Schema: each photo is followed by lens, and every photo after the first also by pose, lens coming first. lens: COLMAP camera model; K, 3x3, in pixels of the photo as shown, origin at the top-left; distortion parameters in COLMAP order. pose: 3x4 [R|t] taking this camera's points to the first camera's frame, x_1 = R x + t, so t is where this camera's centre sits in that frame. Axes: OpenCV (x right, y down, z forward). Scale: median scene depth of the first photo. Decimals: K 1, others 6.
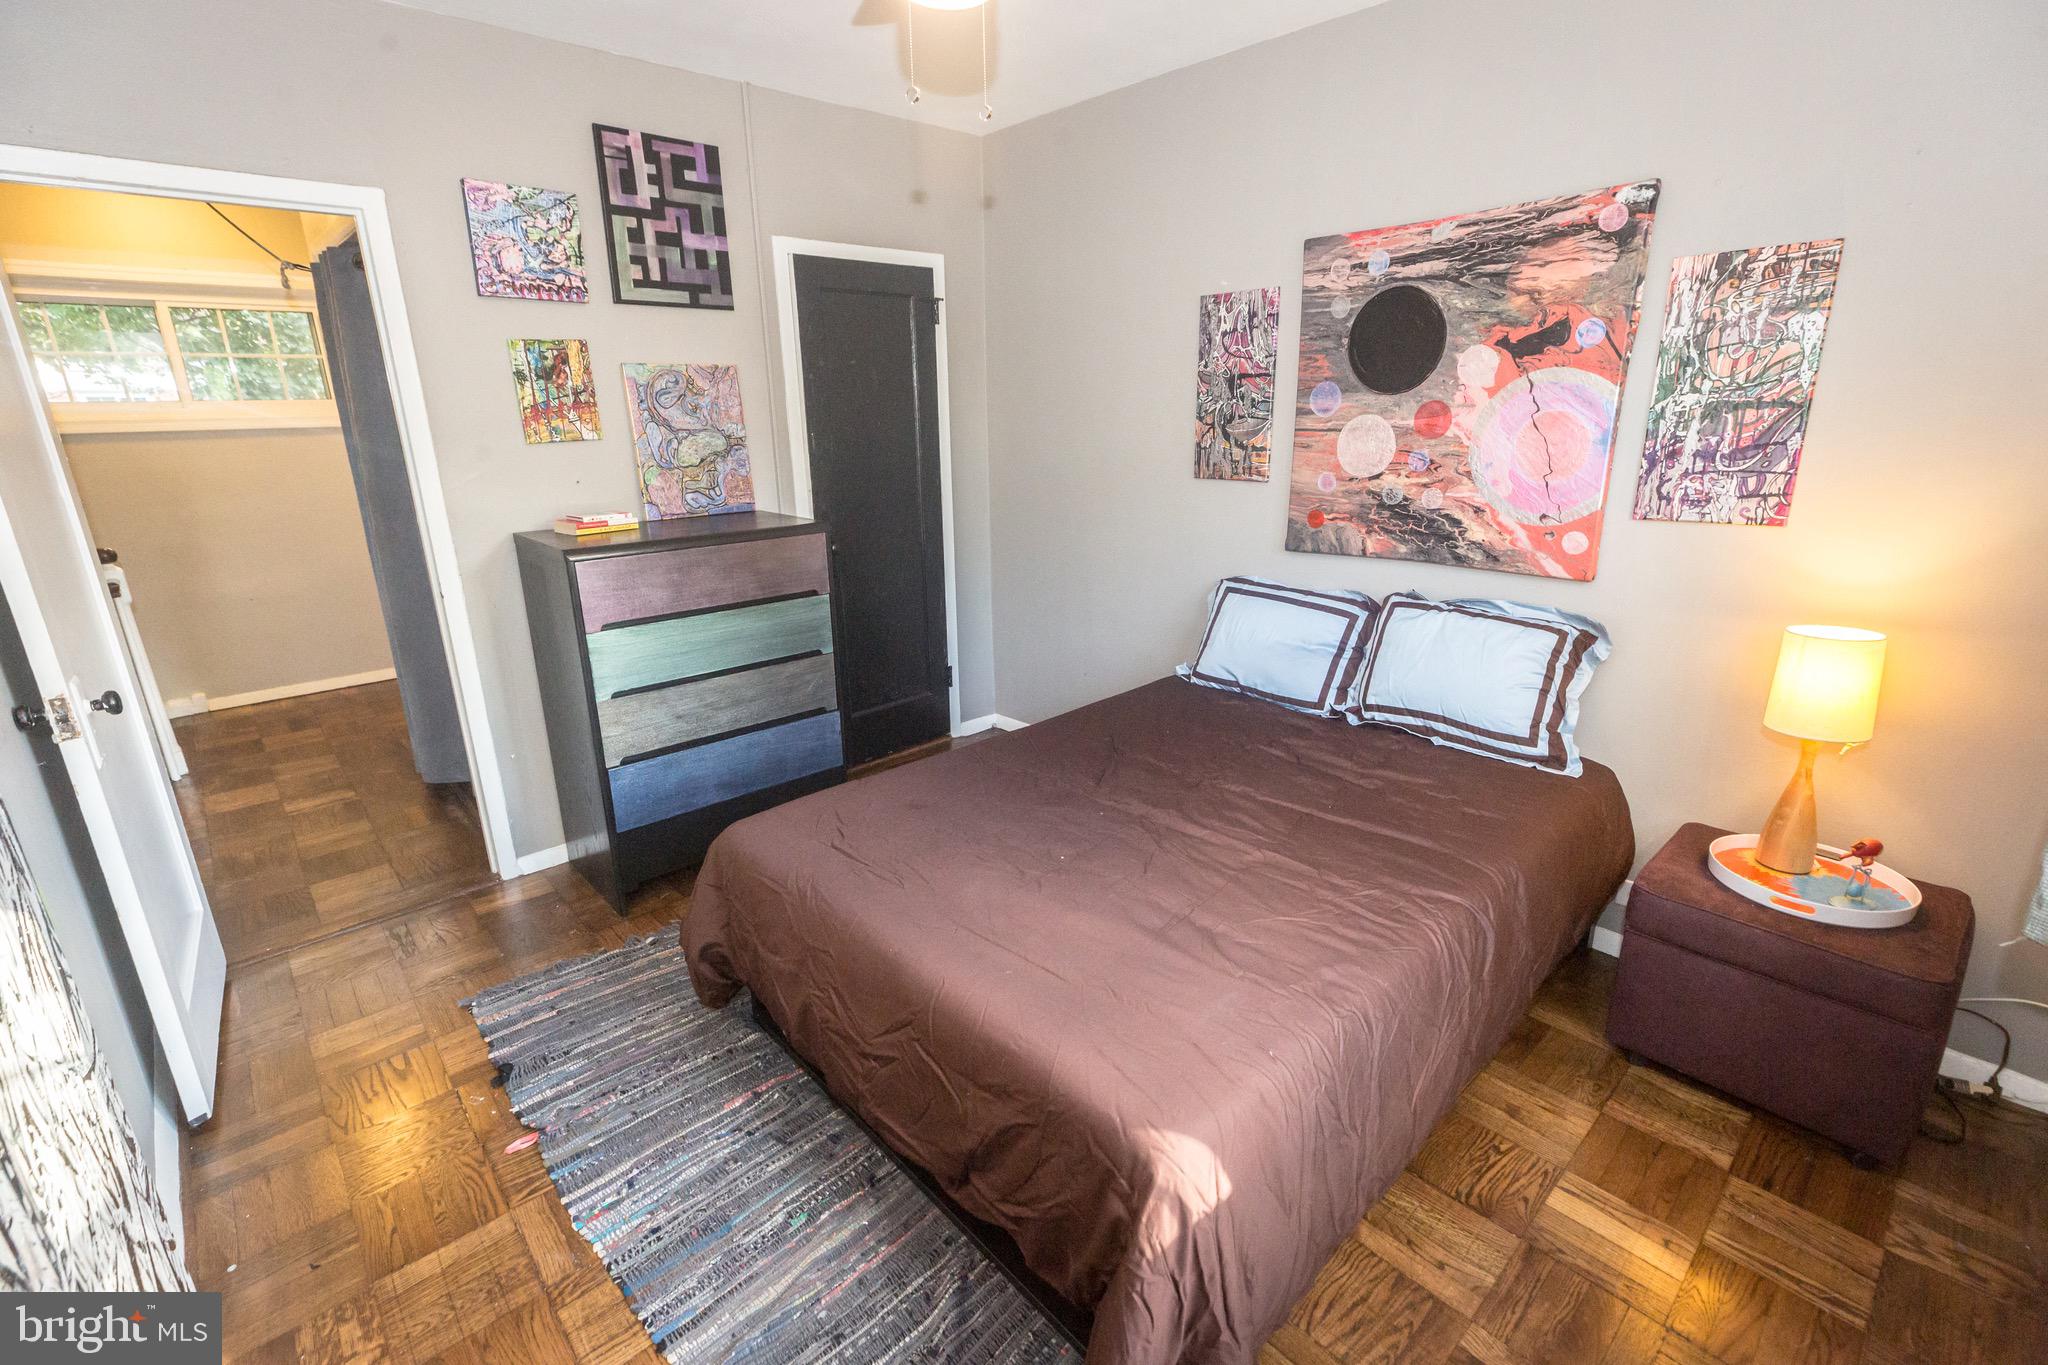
lens RADIAL K [[944.8, 0, 1036.8], [0, 944.8, 672.8], [0, 0, 1]] dist [0.010927, -0.004707]
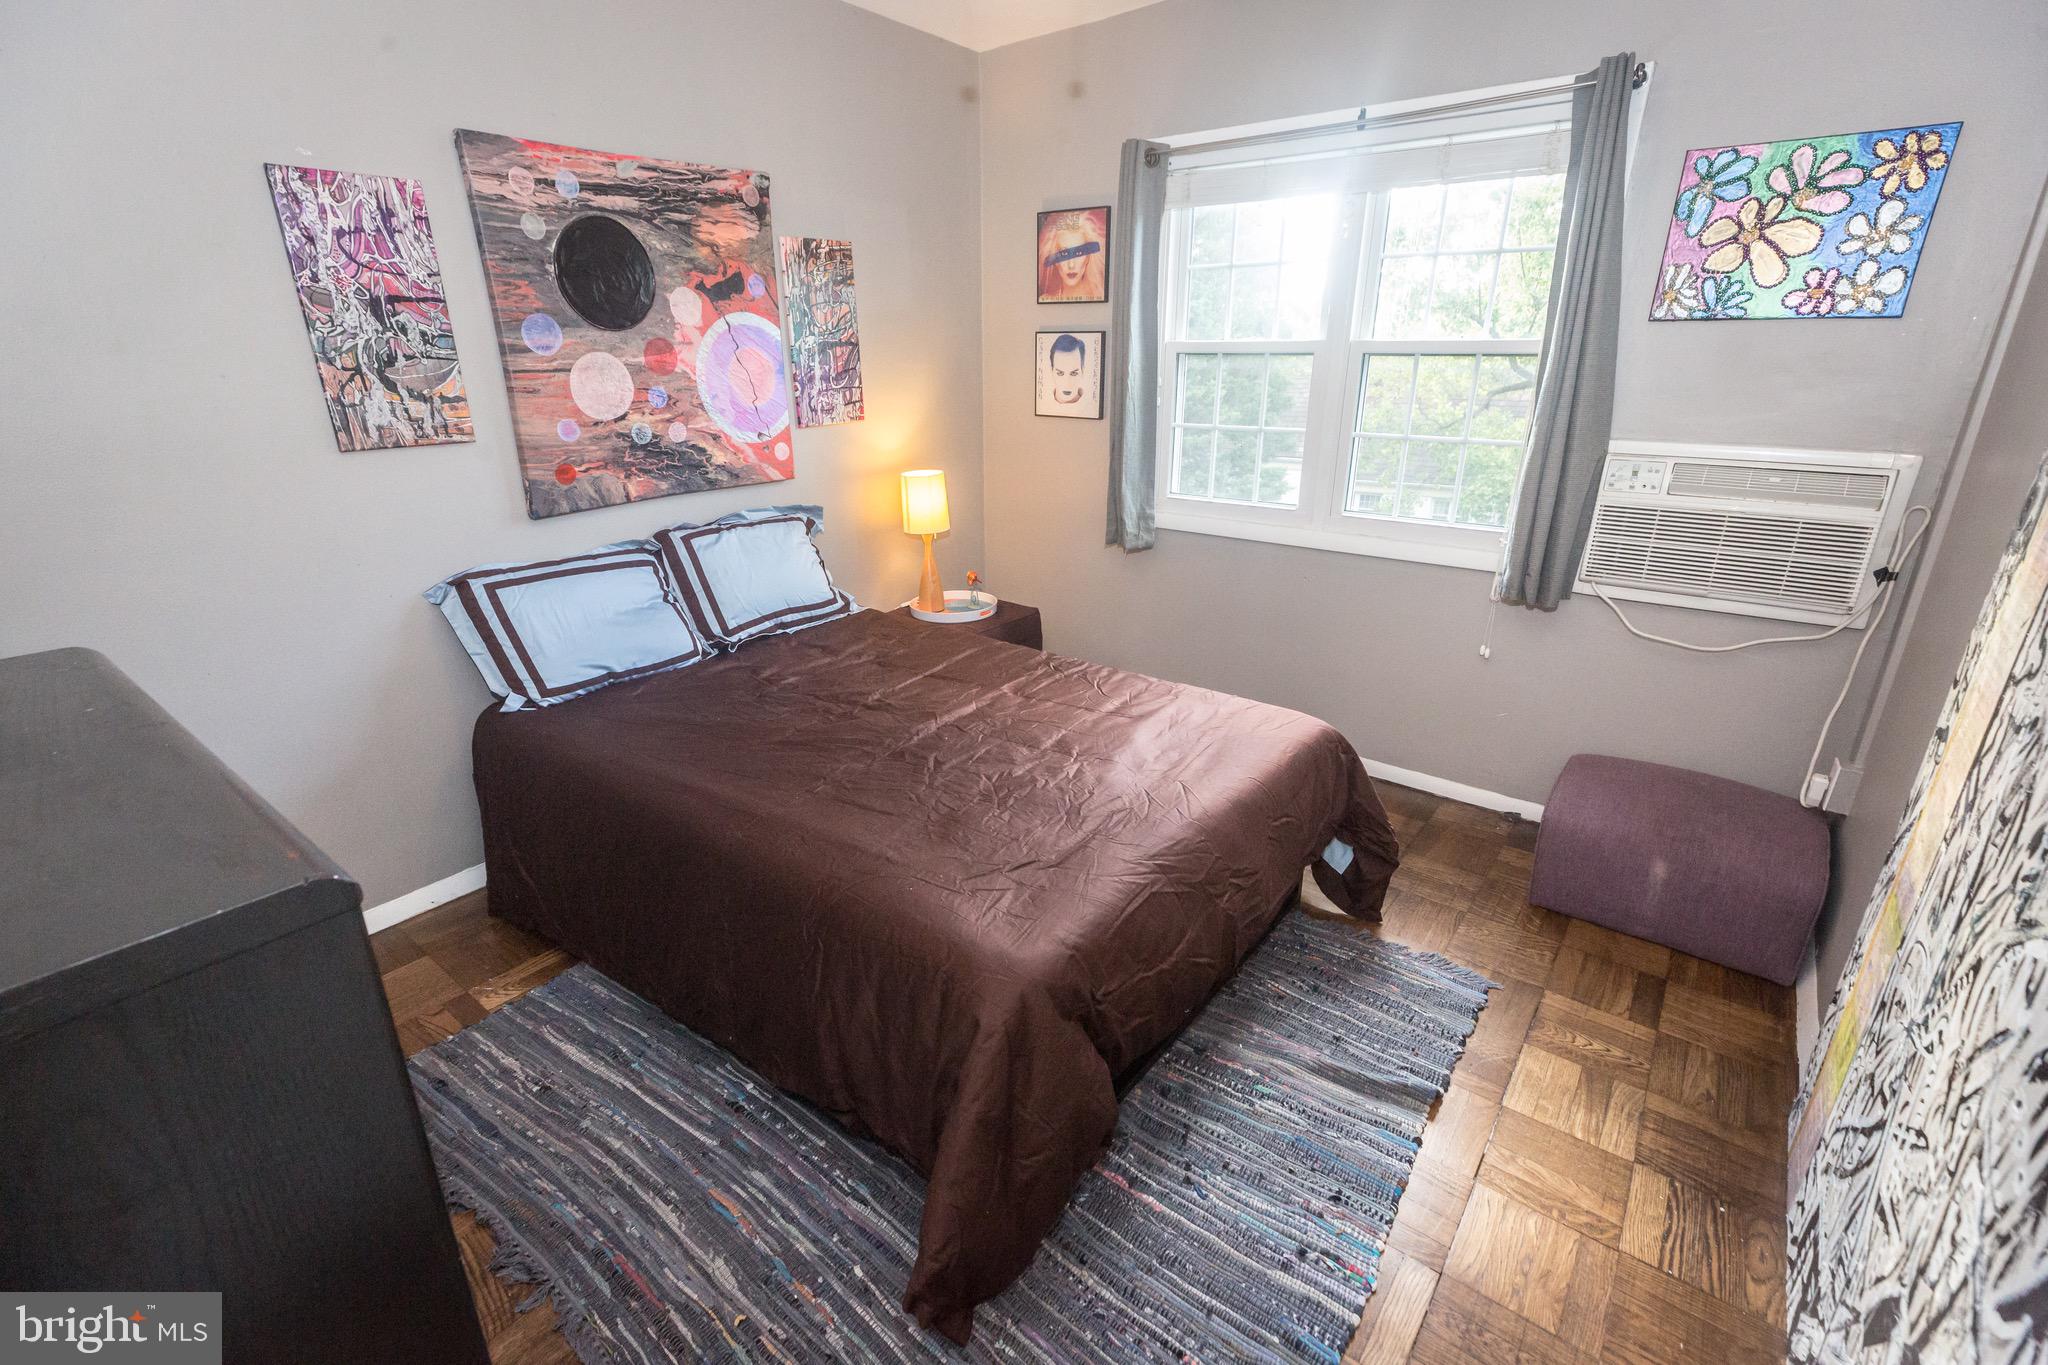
lens RADIAL K [[944.8, 0, 1003.2], [0, 944.8, 677.9], [0, 0, 1]] dist [0.010927, -0.004707]
pose [[-0.173238, -0.310633, 0.934610, -0.742539], [0.282476, 0.893418, 0.349301, -0.211255], [-0.943502, 0.324518, -0.067027, 0.837954]]
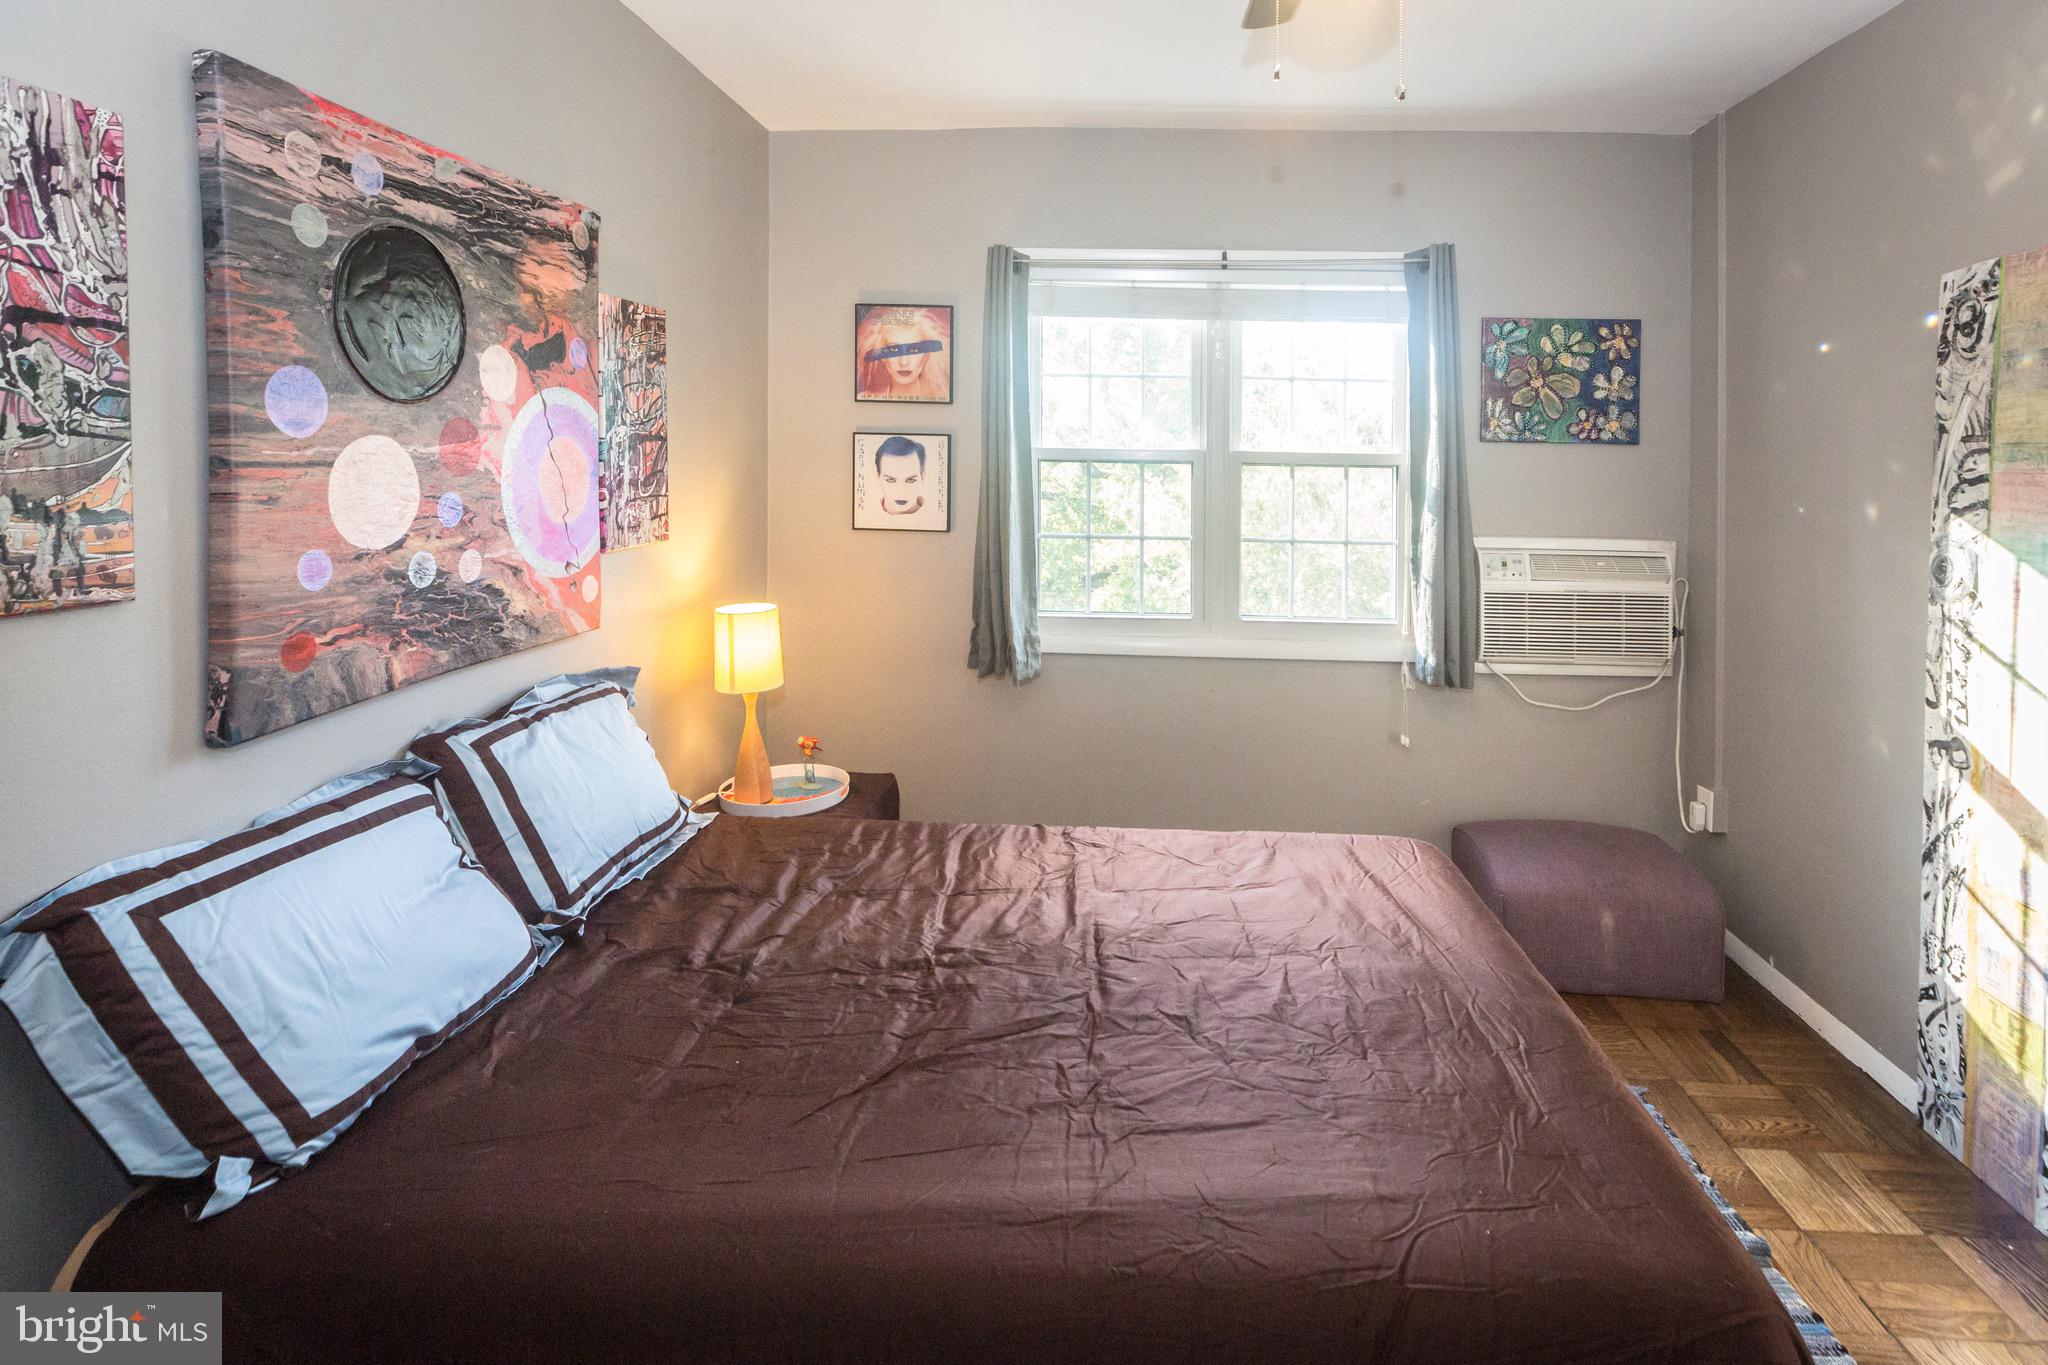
lens RADIAL K [[1013.7, 0, 1139.3], [0, 1013.7, 465.2], [0, 0, 1]] dist [0.001885, 0.001216]
pose [[-0.731646, 0.004487, 0.681670, -0.387632], [0.187047, 0.962919, 0.194423, -0.305951], [-0.655521, 0.269753, -0.705355, 1.199499]]
